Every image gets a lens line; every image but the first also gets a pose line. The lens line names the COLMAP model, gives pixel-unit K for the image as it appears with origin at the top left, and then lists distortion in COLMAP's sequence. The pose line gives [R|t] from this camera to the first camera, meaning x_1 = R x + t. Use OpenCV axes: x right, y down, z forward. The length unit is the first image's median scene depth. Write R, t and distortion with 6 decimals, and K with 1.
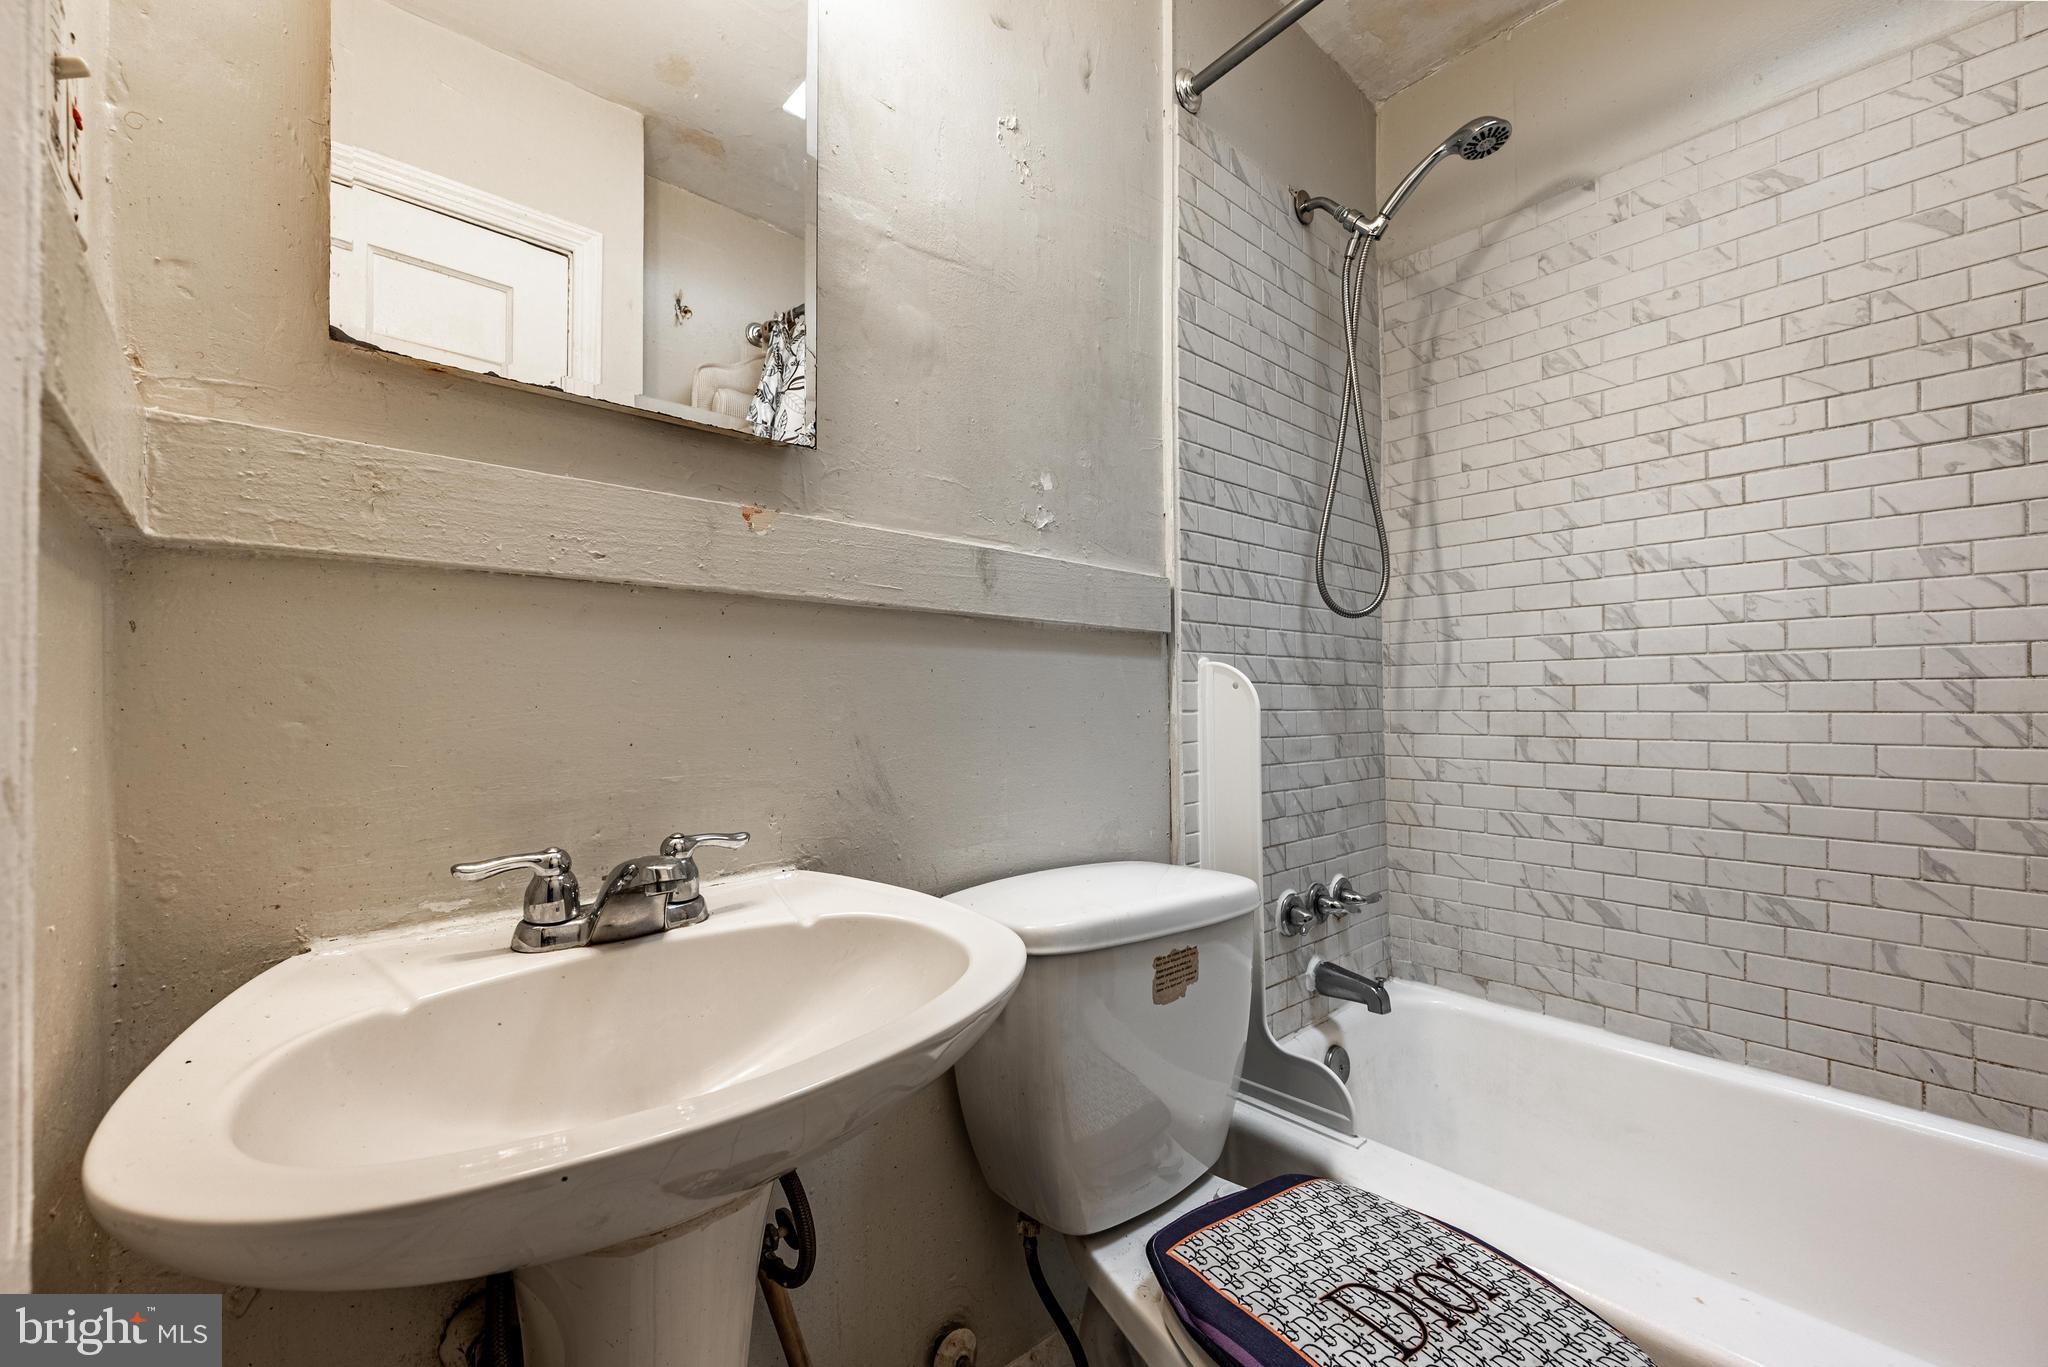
lens RADIAL K [[813.4, 0, 1024.0], [0, 813.4, 683.5], [0, 0, 1]] dist [0.000485, 0.000415]
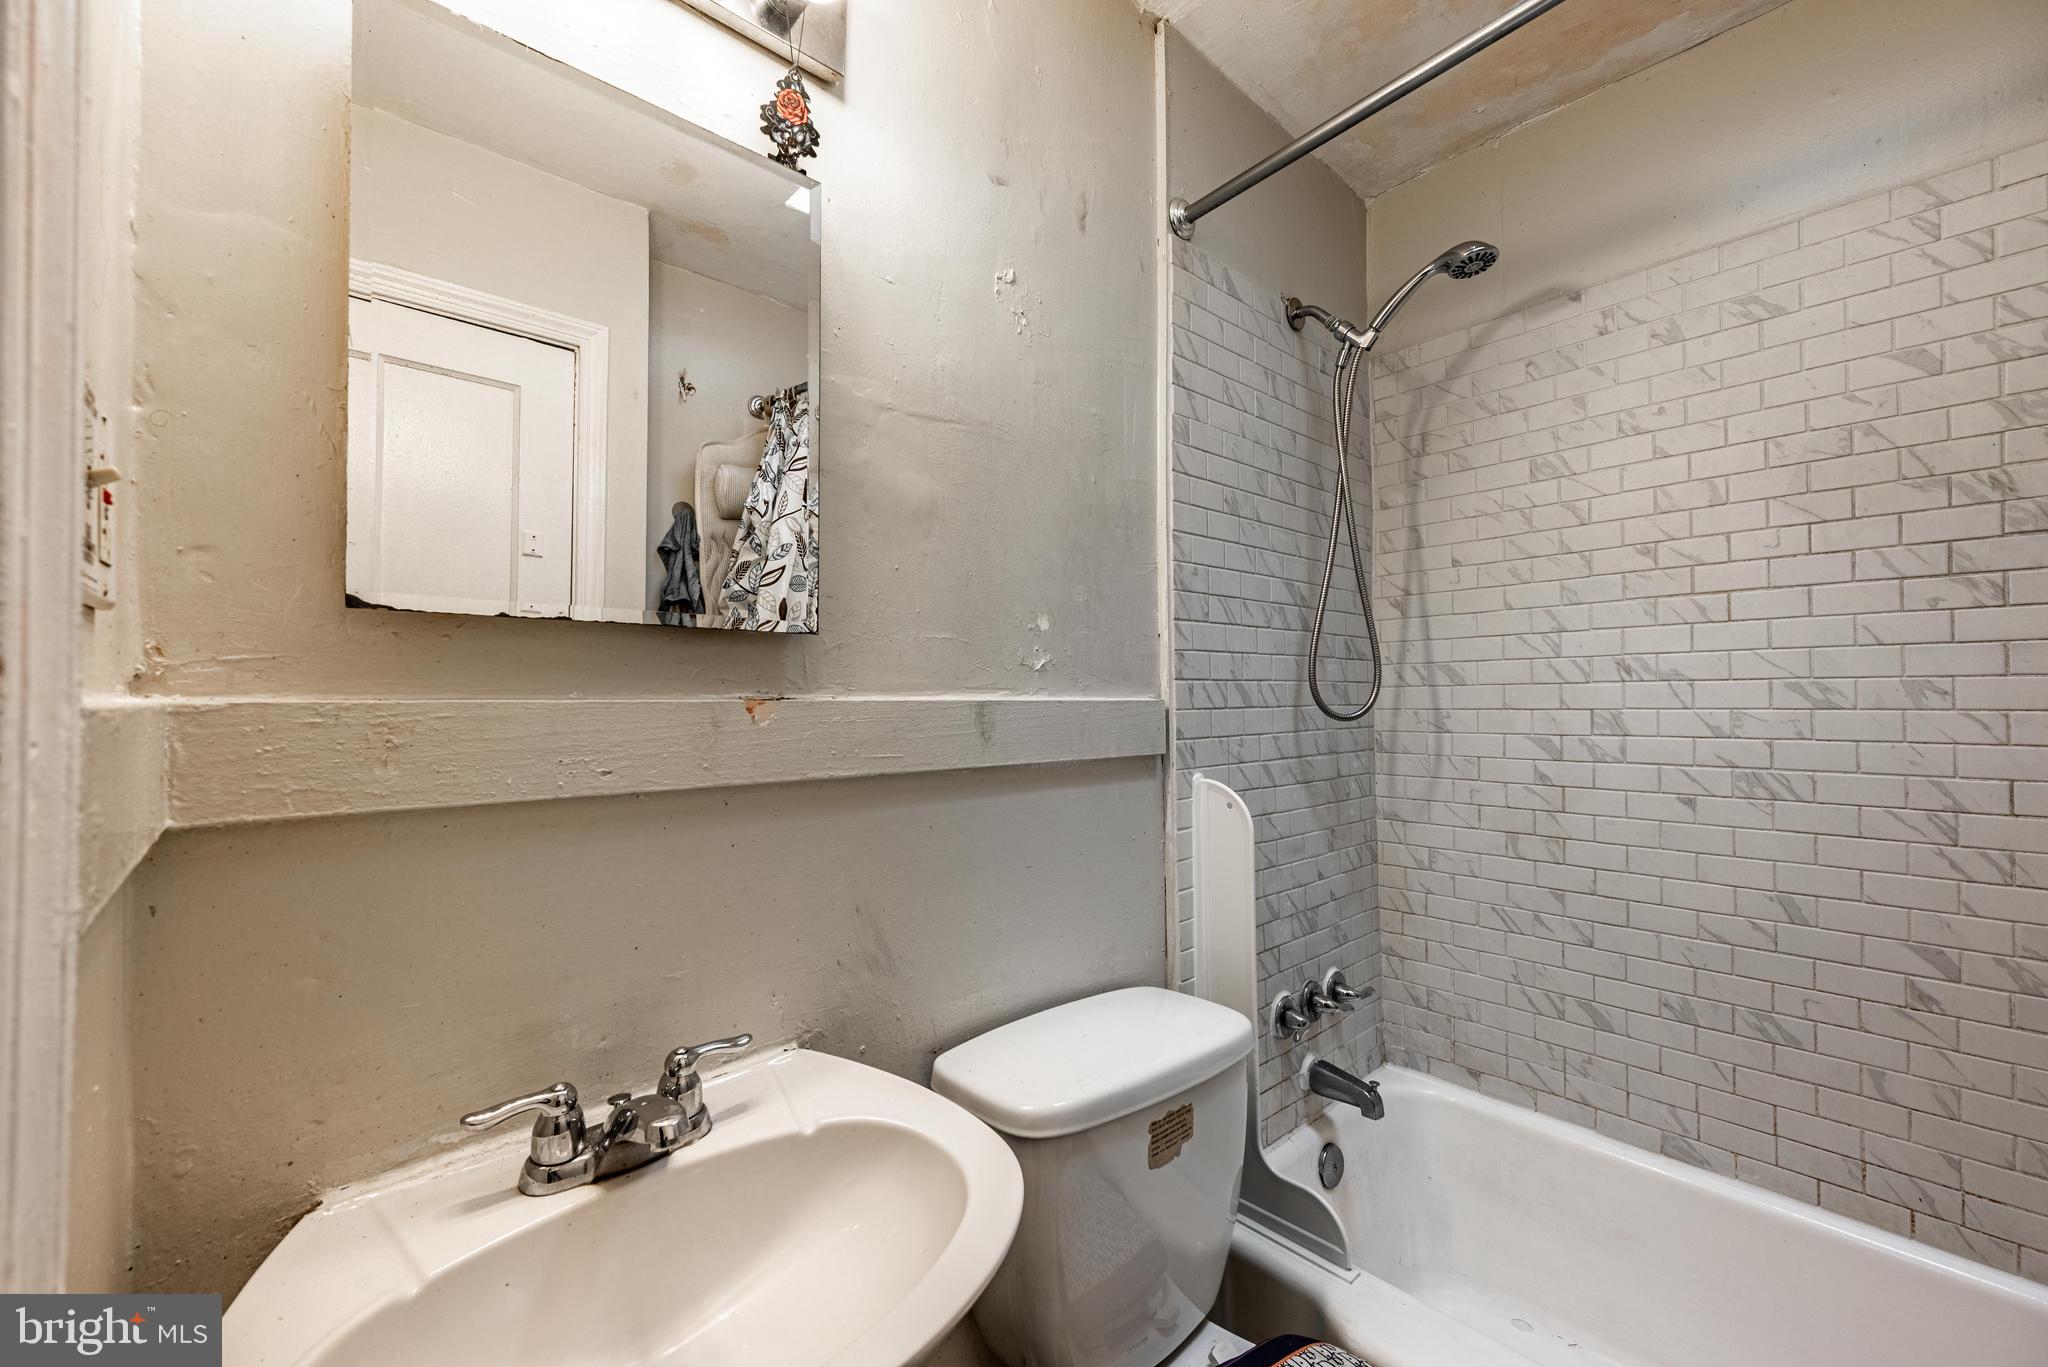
lens RADIAL K [[804.9, 0, 1020.5], [0, 804.9, 678.5], [0, 0, 1]] dist [0.000839, 0.000640]
pose [[0.999999, -0.000085, -0.001215, 0.000150], [0.000074, 0.999959, -0.009029, -0.146720], [0.001216, 0.009029, 0.999959, -0.007176]]
